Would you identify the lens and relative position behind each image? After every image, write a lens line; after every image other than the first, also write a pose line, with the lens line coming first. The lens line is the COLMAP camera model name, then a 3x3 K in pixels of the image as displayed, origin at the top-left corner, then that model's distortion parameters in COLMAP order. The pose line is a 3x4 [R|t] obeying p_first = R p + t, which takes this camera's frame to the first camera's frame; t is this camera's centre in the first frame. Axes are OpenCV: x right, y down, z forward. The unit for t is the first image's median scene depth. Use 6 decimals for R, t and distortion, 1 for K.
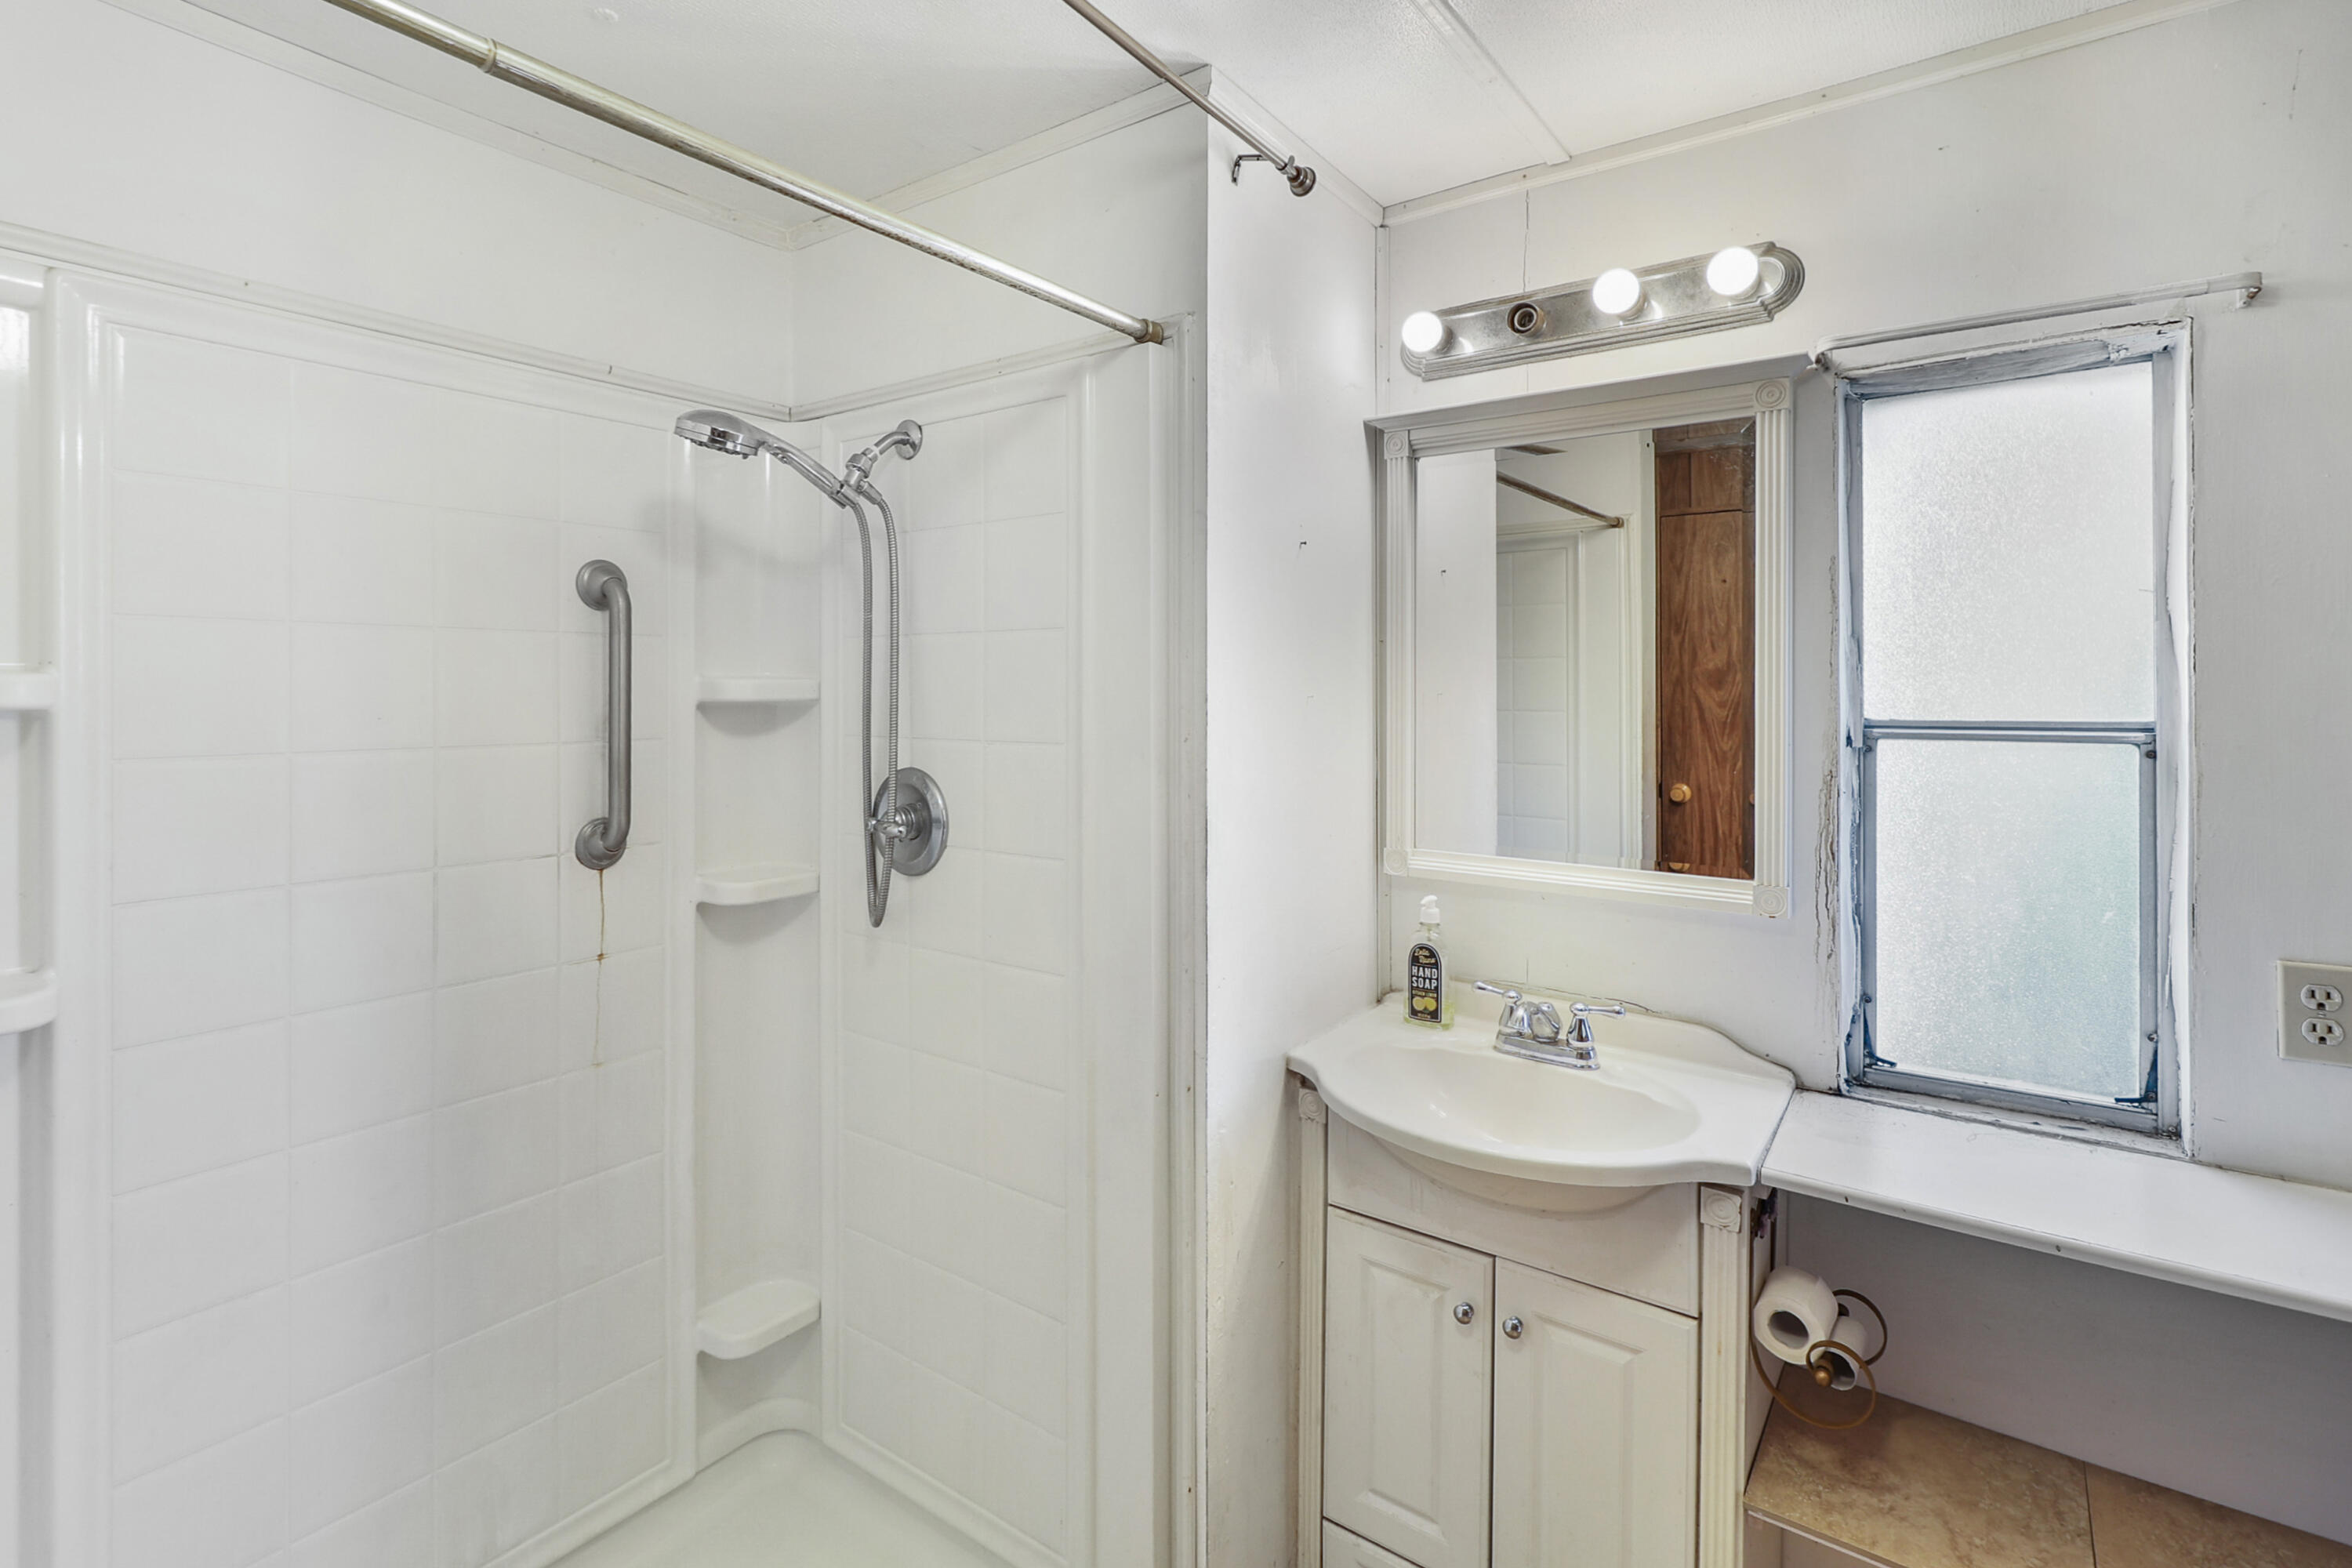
lens RADIAL K [[1081.6, 0, 1255.2], [0, 1081.6, 677.8], [0, 0, 1]] dist [0.000537, -0.000230]
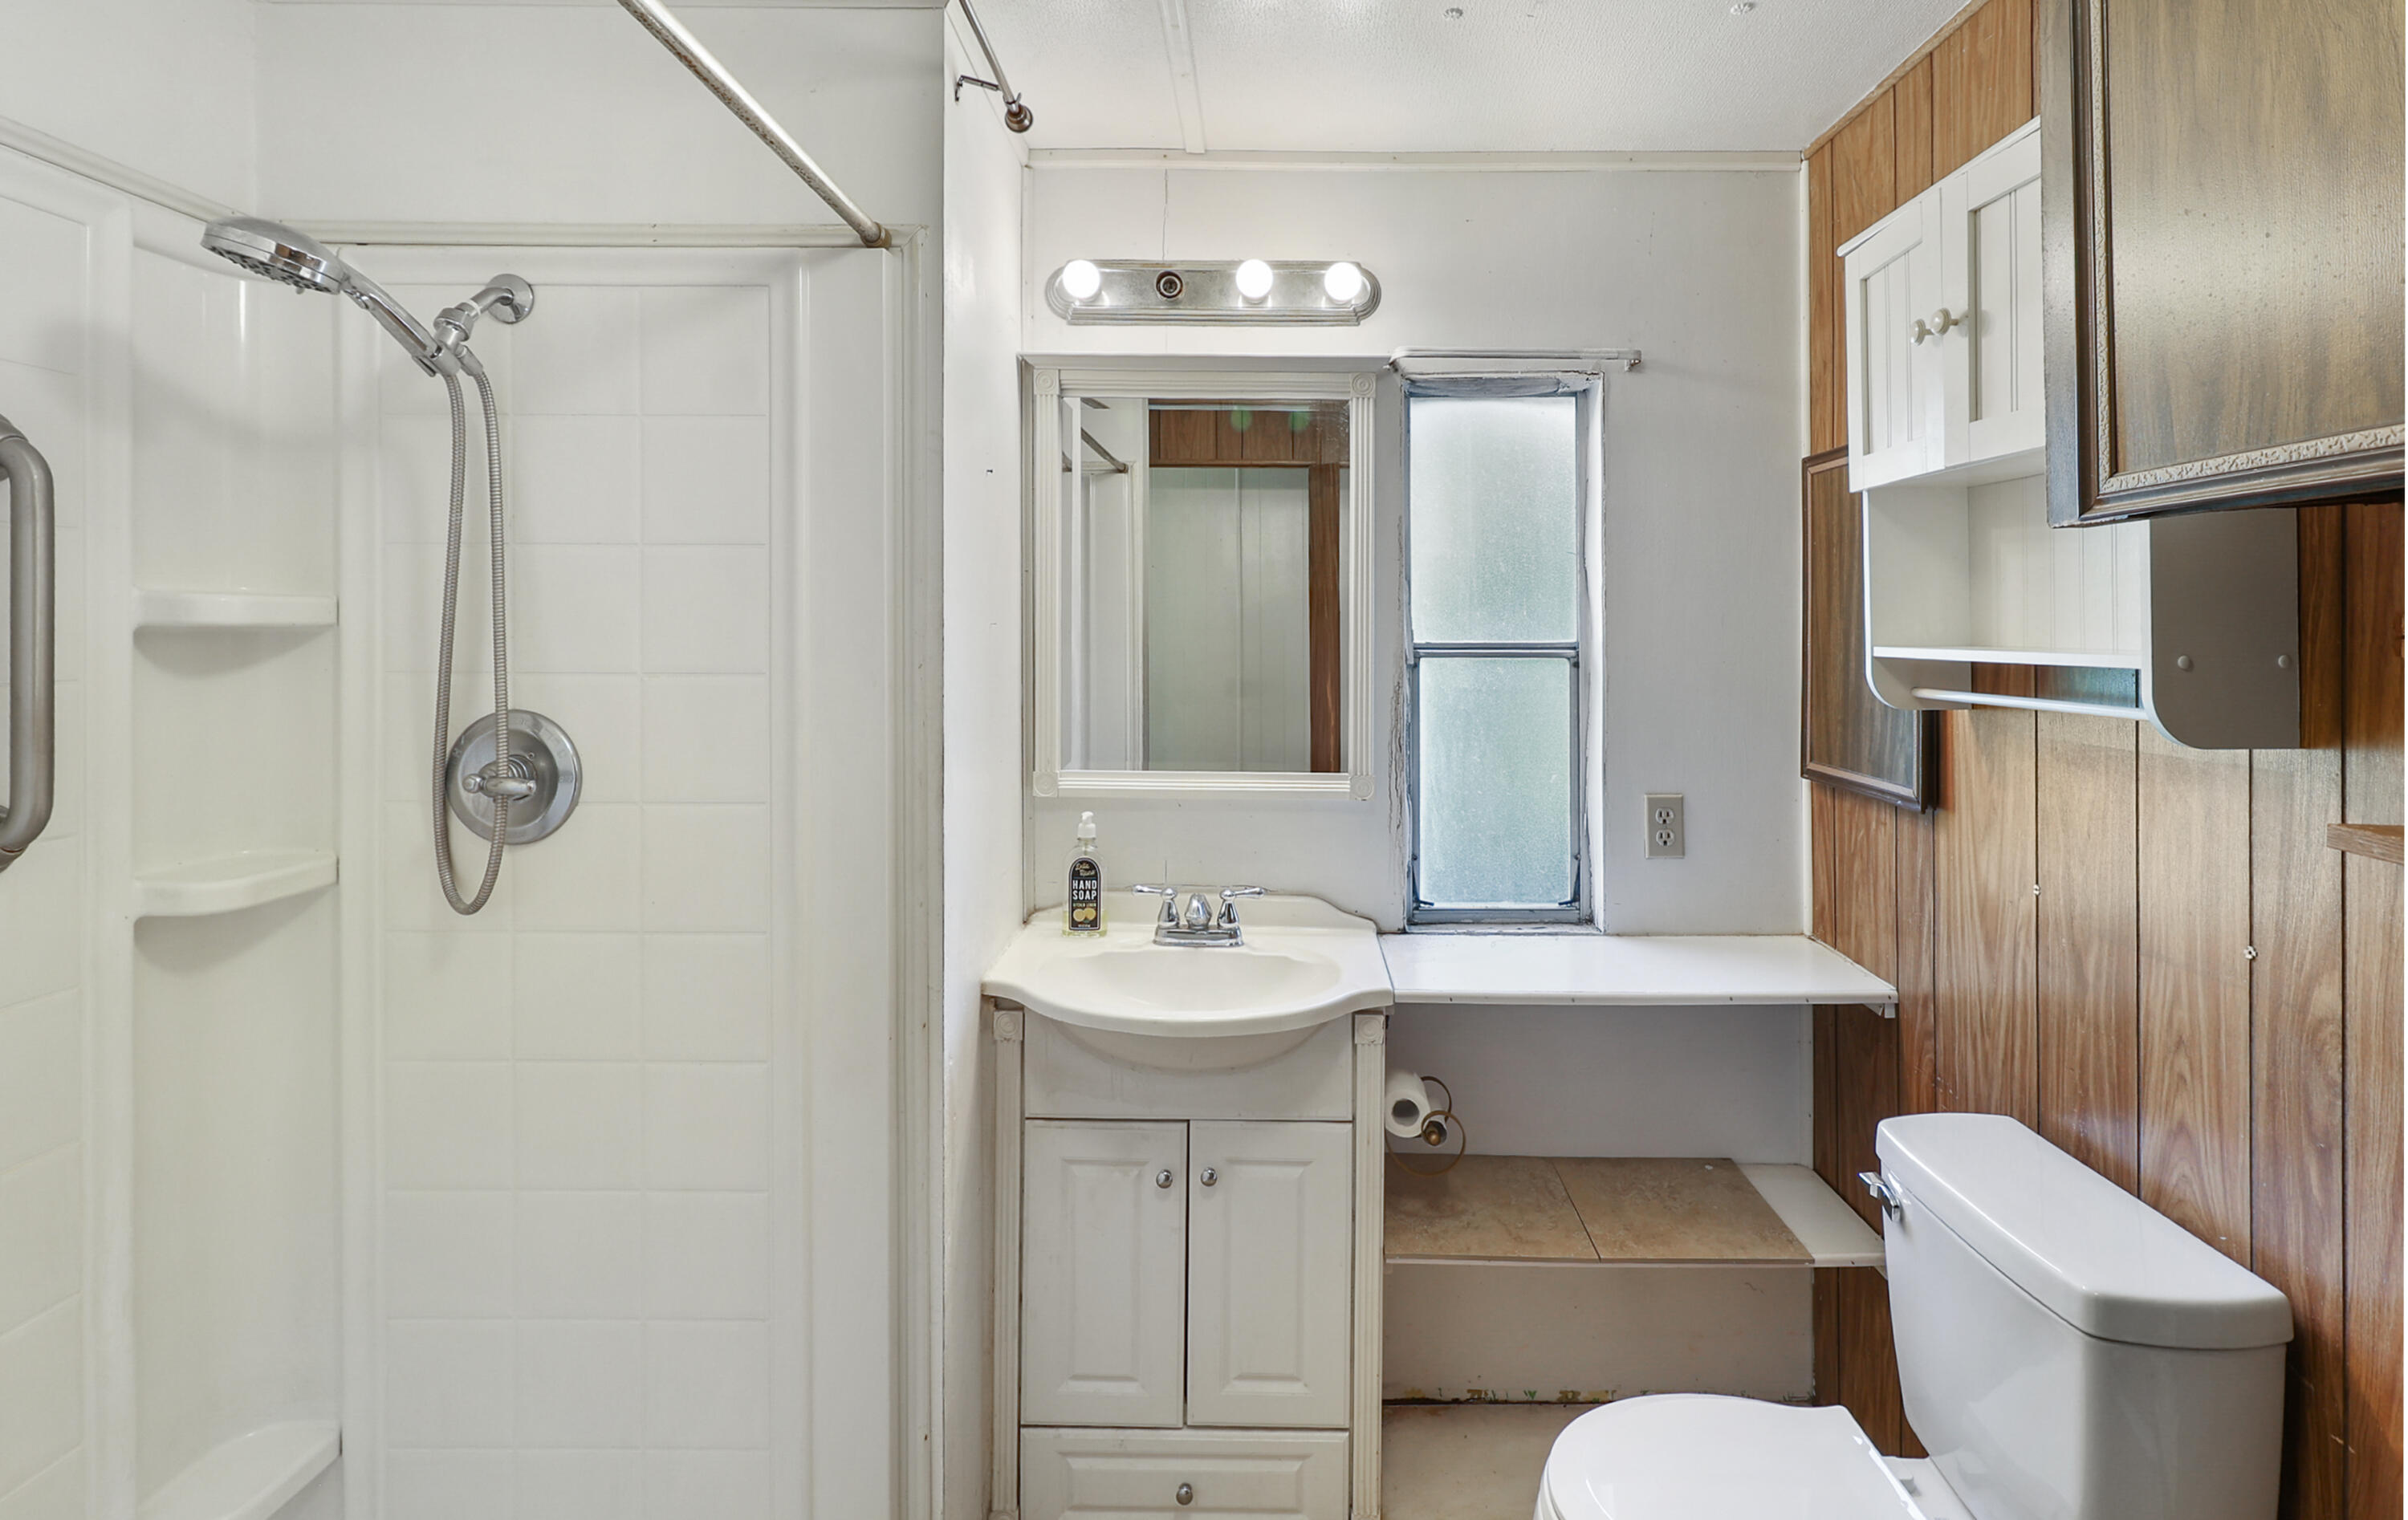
lens RADIAL K [[1166.8, 0, 1212.8], [0, 1166.8, 612.6], [0, 0, 1]] dist [-0.000283, 0.000510]
pose [[0.814663, 0.011703, 0.579817, -0.448198], [-0.009192, 0.999931, -0.007268, 0.014486], [-0.579862, 0.000591, 0.814715, -0.003276]]
